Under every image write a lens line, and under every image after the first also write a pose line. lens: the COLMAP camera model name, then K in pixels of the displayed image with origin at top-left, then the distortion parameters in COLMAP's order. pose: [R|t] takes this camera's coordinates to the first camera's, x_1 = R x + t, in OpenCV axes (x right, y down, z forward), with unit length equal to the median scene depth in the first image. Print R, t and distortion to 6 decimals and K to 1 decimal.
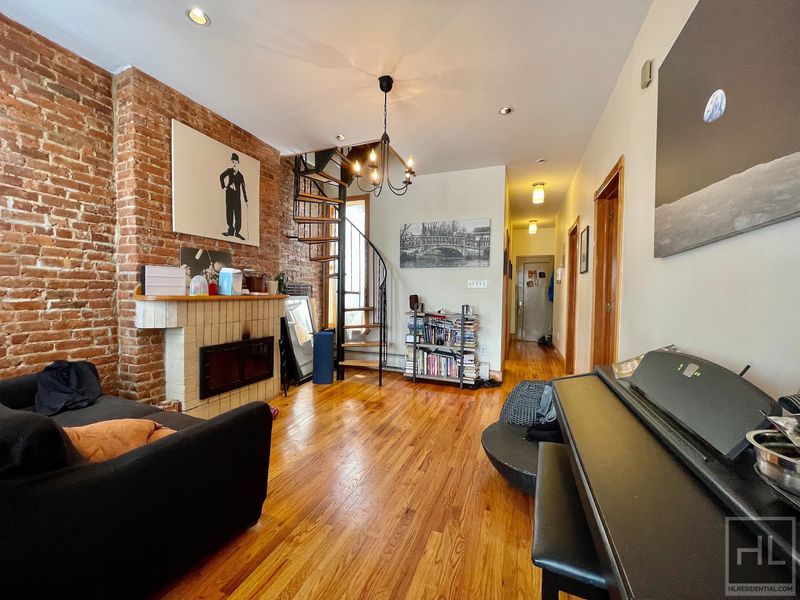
lens RADIAL K [[325.1, 0, 400.0], [0, 325.1, 300.0], [0, 0, 1]] dist [0.000977, 0.000317]
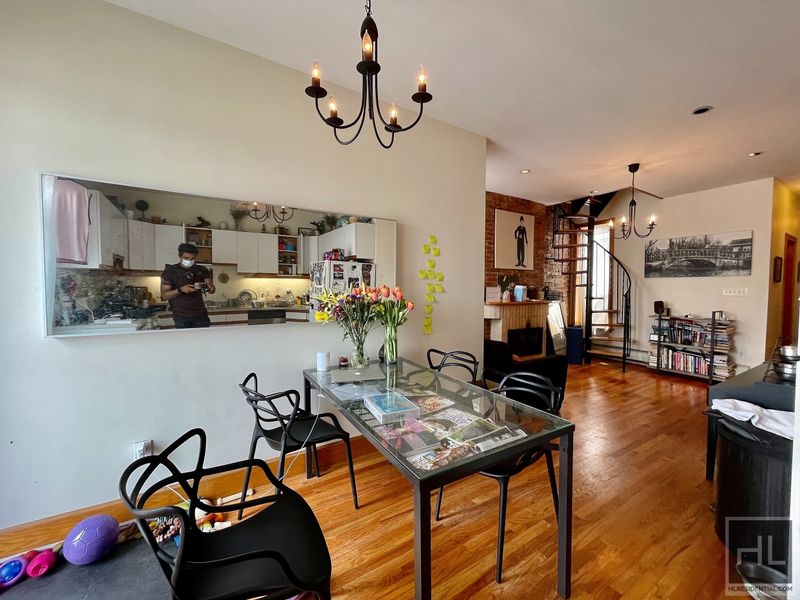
lens RADIAL K [[325.1, 0, 400.0], [0, 325.1, 300.0], [0, 0, 1]] dist [0.000977, 0.000317]
pose [[0.797131, 0.013240, -0.603662, 0.006334], [-0.009043, 0.999909, 0.009990, -0.023678], [0.603739, -0.002504, 0.797178, -0.536852]]
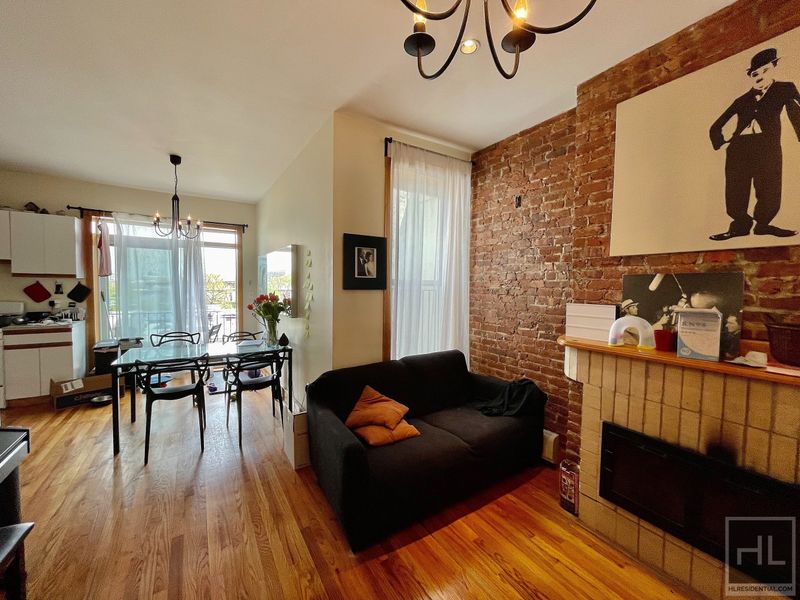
lens RADIAL K [[325.1, 0, 400.0], [0, 325.1, 300.0], [0, 0, 1]] dist [0.000977, 0.000317]
pose [[-0.599420, 0.012520, -0.800337, 0.122035], [-0.041576, 0.998041, 0.046751, -0.078844], [0.799354, 0.061298, -0.597725, 0.667270]]
